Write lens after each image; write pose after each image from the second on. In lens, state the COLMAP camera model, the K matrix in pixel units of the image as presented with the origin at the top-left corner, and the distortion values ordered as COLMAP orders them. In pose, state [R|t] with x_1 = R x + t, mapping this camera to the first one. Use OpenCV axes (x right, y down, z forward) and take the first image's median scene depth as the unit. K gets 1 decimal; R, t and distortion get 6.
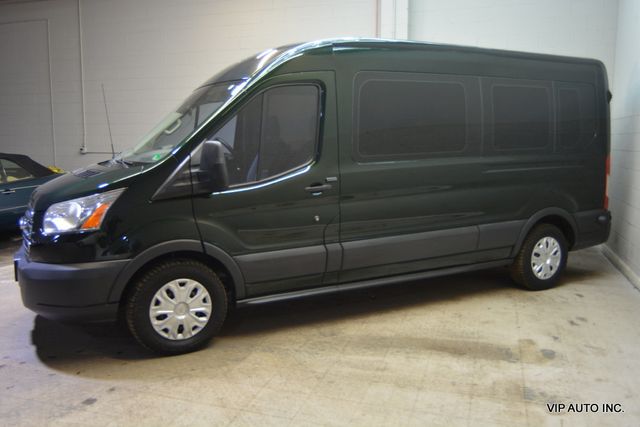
lens RADIAL K [[582.8, 0, 323.9], [0, 582.8, 213.2], [0, 0, 1]] dist [-0.022138, 0.000000]
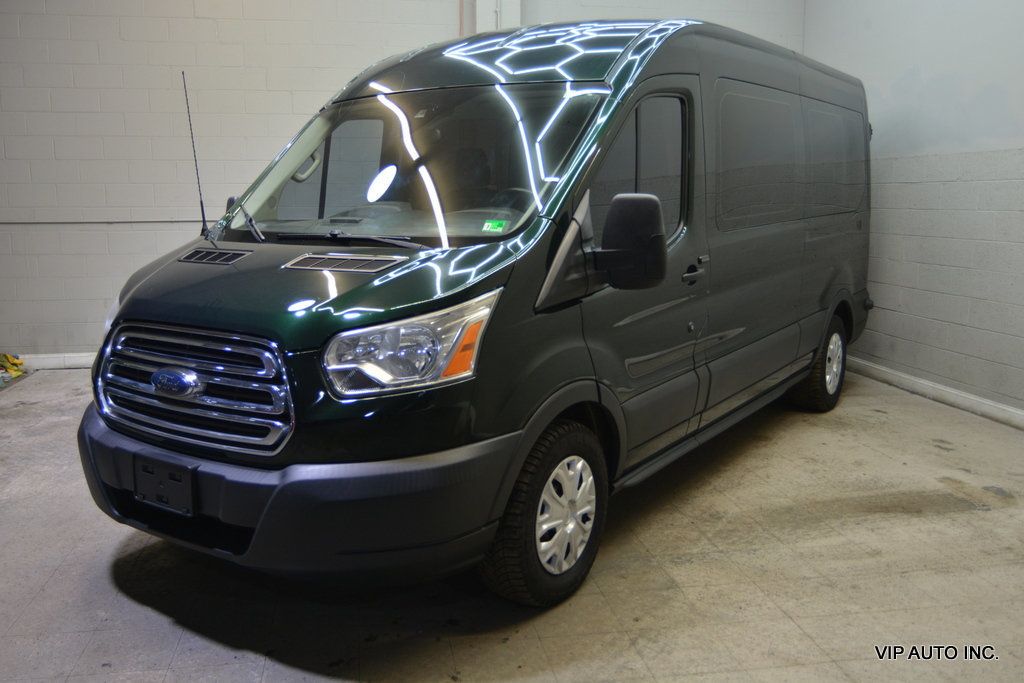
lens RADIAL K [[932.5, 0, 512.8], [0, 932.5, 346.1], [0, 0, 1]] dist [-0.022138, 0.000000]
pose [[0.877644, -0.078102, 0.472906, -0.683466], [0.063547, 0.996885, 0.046706, -0.029532], [-0.475081, -0.010940, 0.879874, 0.284677]]
